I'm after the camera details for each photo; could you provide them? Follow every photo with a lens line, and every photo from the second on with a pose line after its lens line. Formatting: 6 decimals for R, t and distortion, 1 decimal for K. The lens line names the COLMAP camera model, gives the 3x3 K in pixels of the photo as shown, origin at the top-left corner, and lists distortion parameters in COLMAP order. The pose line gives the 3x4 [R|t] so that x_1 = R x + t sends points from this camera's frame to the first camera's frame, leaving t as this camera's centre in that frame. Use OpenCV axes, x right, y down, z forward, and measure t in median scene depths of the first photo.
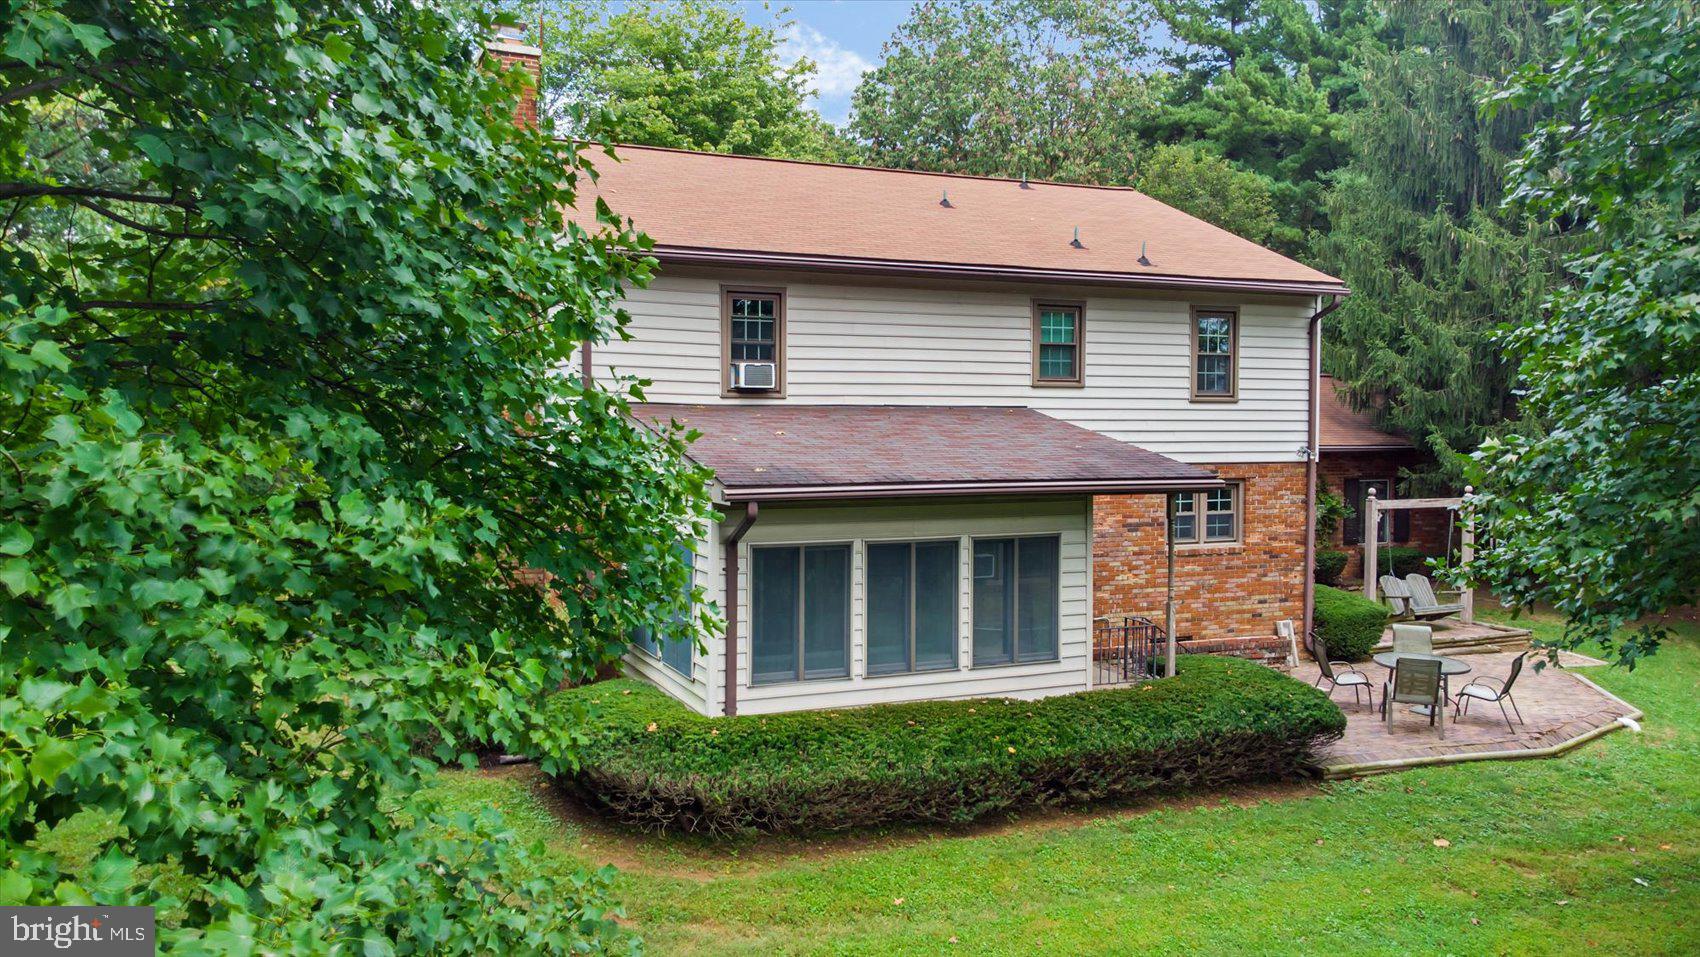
lens RADIAL K [[1339.7, 0, 842.5], [0, 1339.7, 471.5], [0, 0, 1]] dist [0.040004, -0.001350]
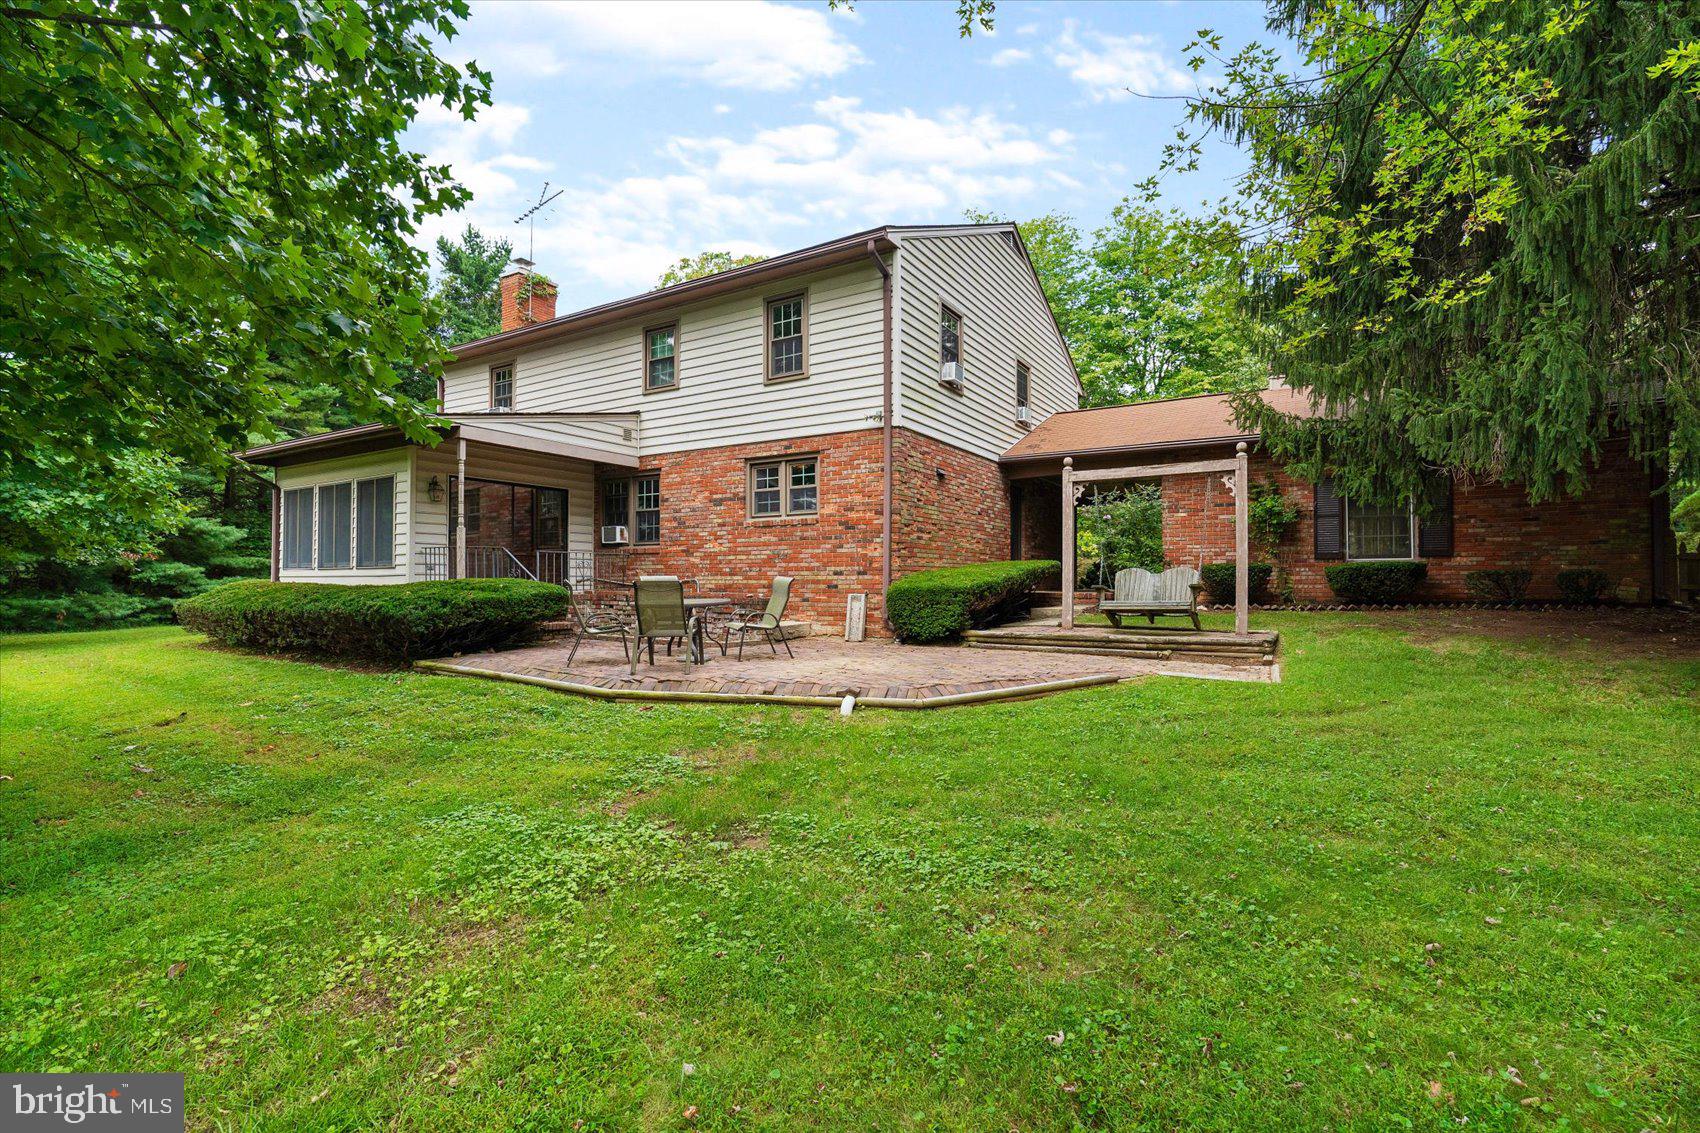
lens RADIAL K [[788.0, 0, 841.3], [0, 788.0, 569.8], [0, 0, 1]] dist [-0.013106, 0.002148]
pose [[0.564313, -0.018077, -0.825363, 0.827733], [-0.033505, 0.998435, -0.044775, 0.125587], [0.824881, 0.052921, 0.562824, 0.707096]]
